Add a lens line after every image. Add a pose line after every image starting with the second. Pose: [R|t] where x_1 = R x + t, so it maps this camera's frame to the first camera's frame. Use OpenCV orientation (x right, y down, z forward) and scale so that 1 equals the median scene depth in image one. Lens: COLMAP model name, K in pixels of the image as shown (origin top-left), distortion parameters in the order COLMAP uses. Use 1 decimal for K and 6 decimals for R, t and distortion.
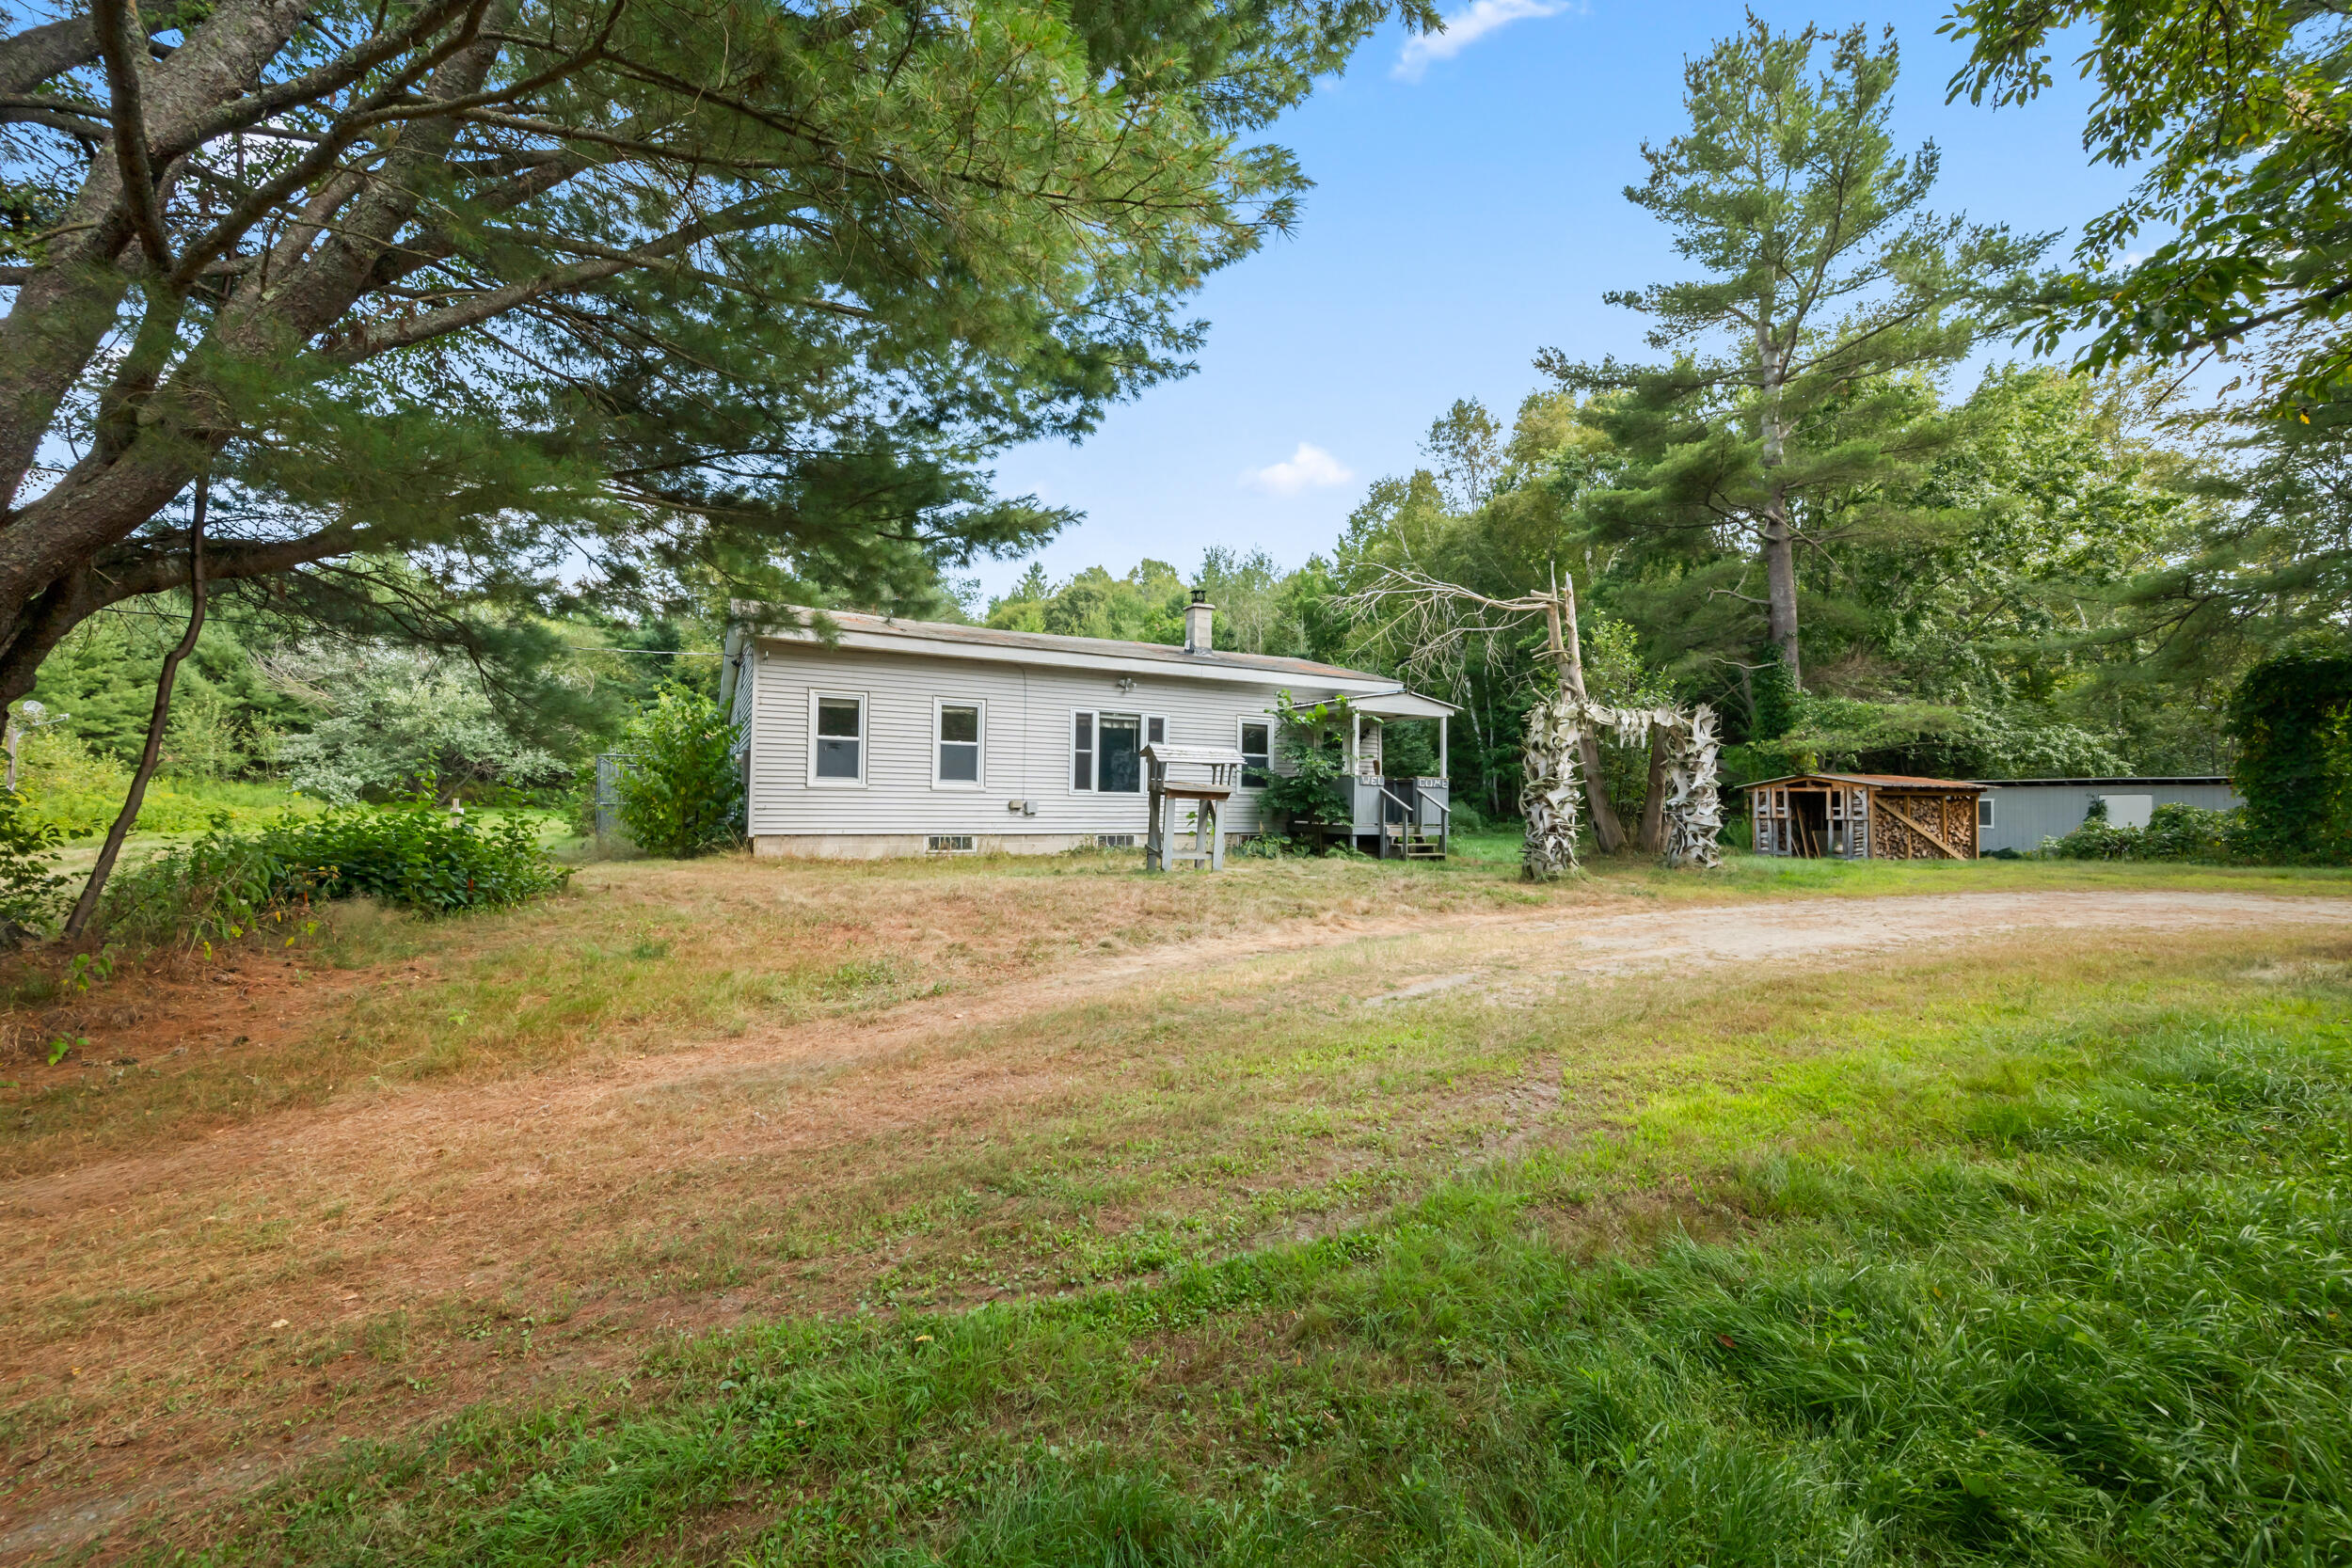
lens RADIAL K [[943.2, 0, 1176.0], [0, 943.2, 784.0], [0, 0, 1]] dist [0.004753, -0.000012]
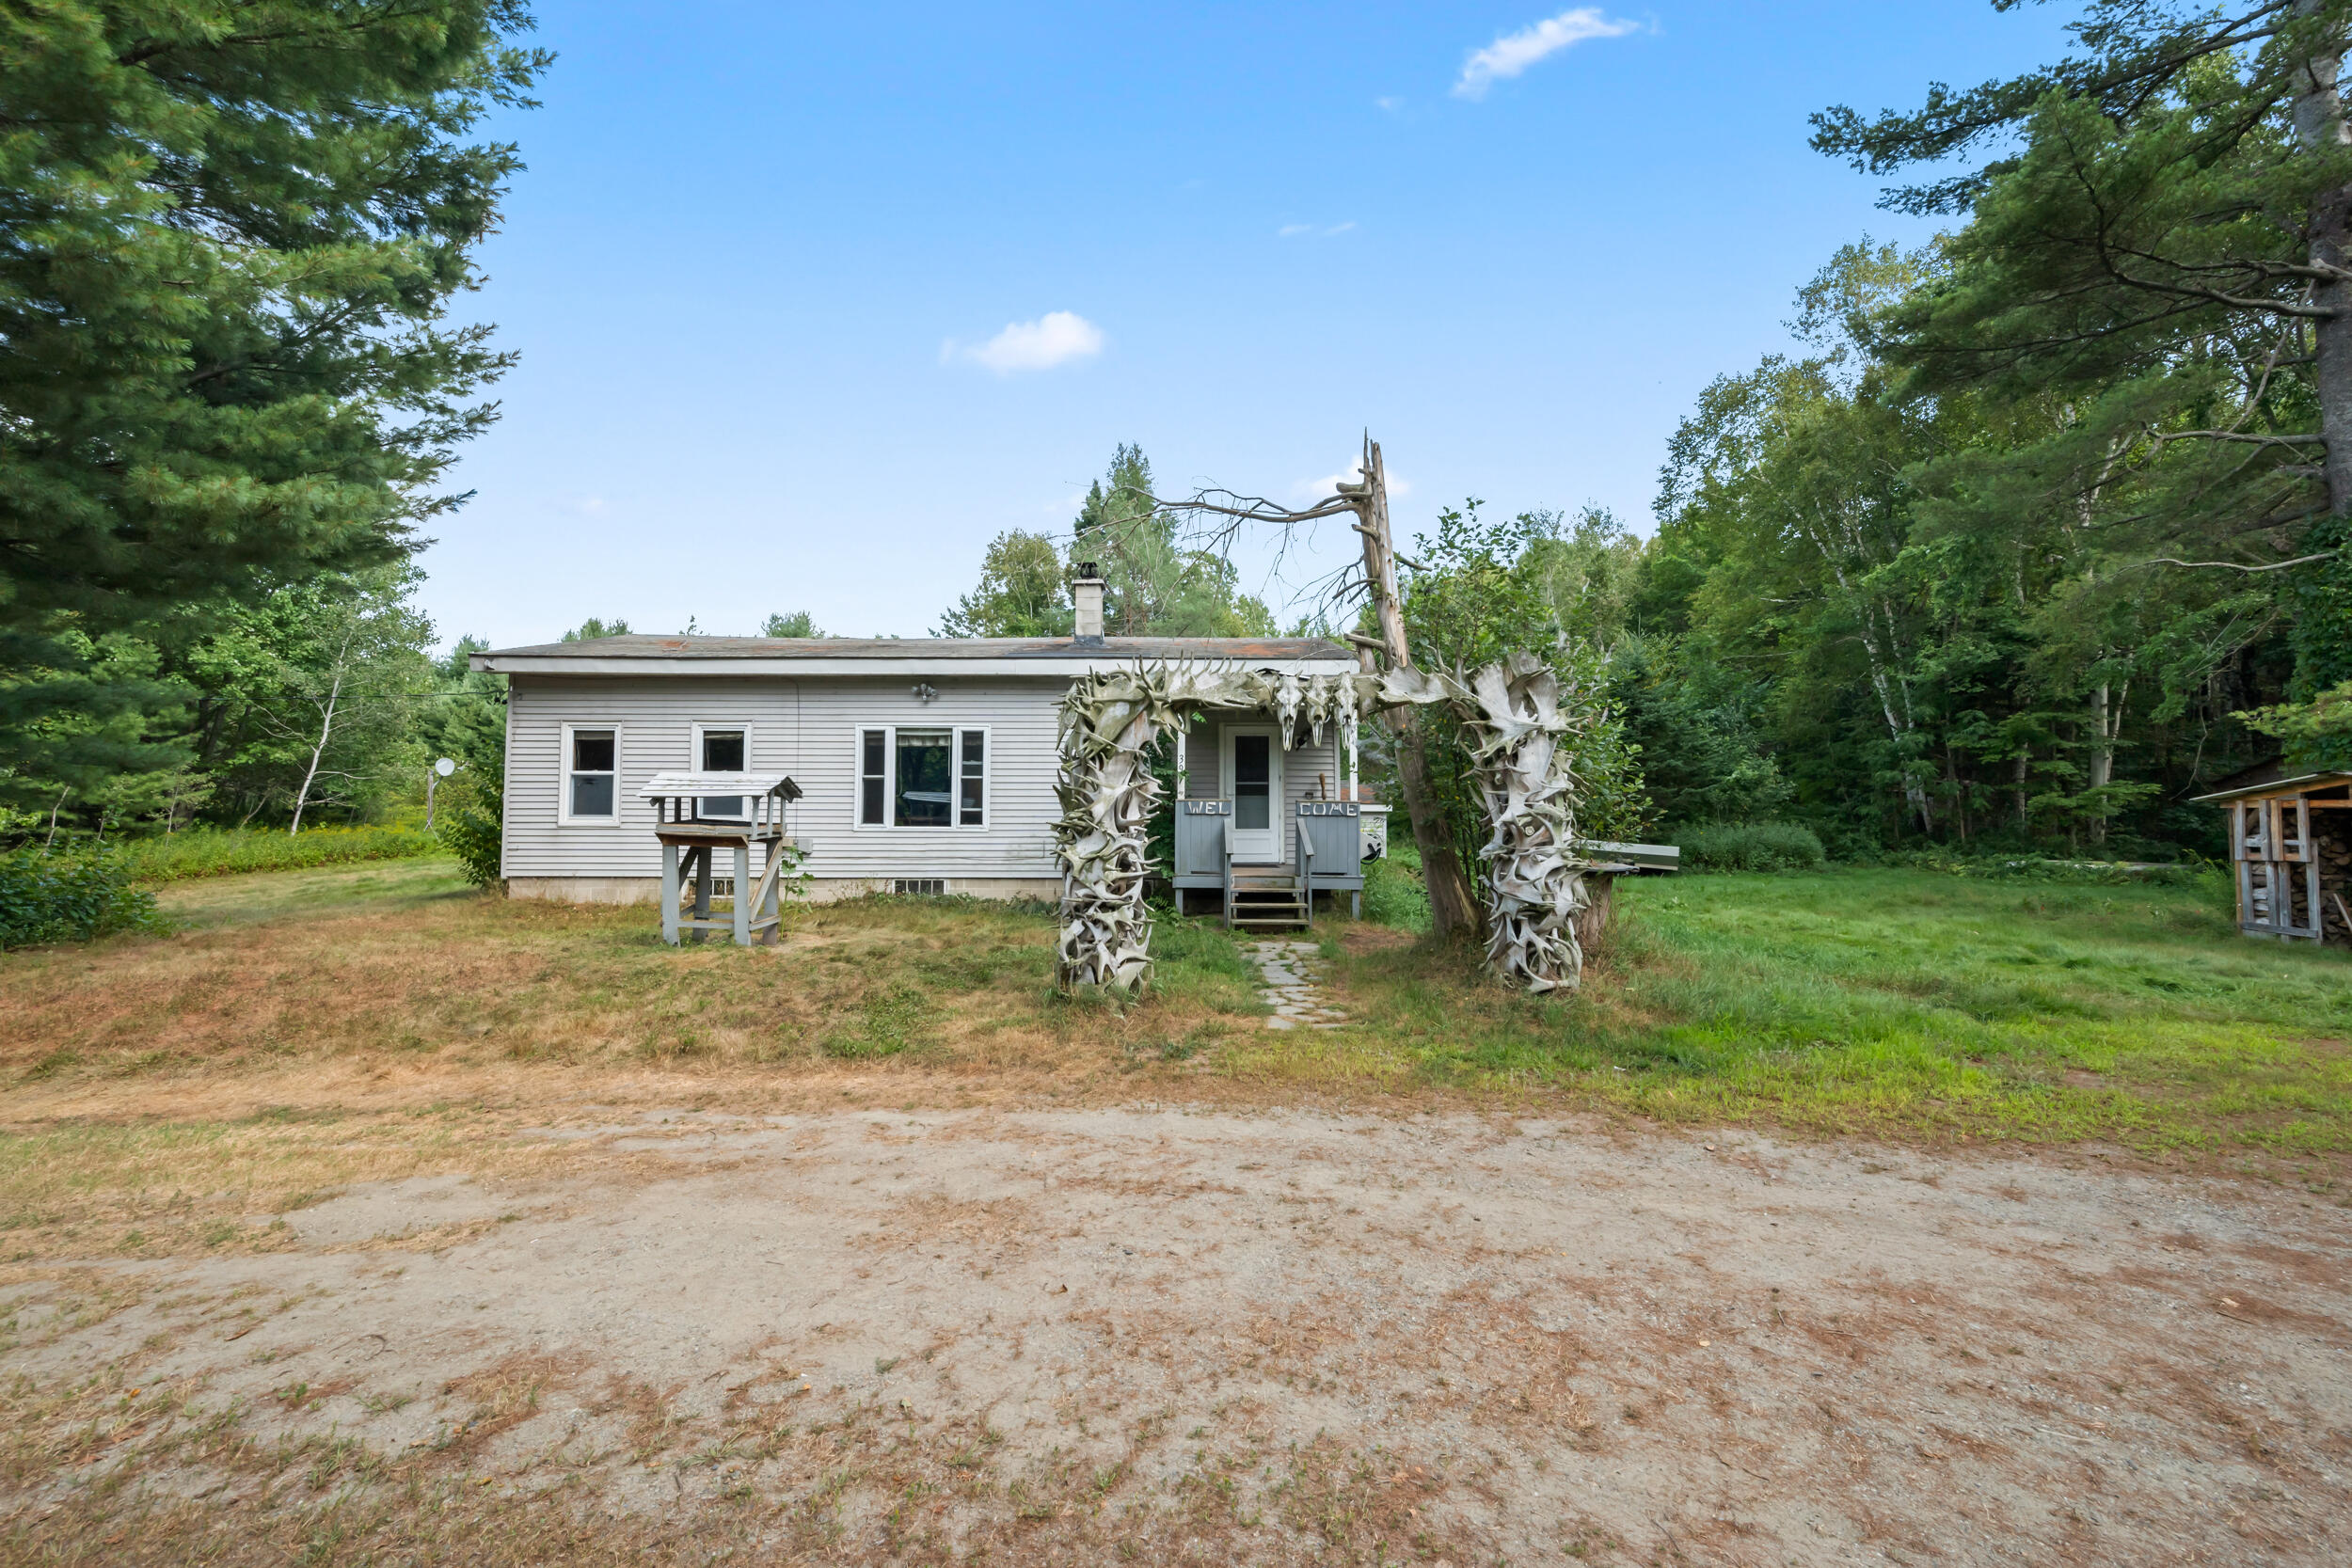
lens RADIAL K [[943.2, 0, 1176.0], [0, 943.2, 784.0], [0, 0, 1]] dist [0.004753, -0.000012]
pose [[0.879716, -0.024032, -0.474893, 0.504813], [0.018293, 0.999693, -0.016702, -0.009780], [0.475148, 0.006006, 0.879885, 0.391292]]
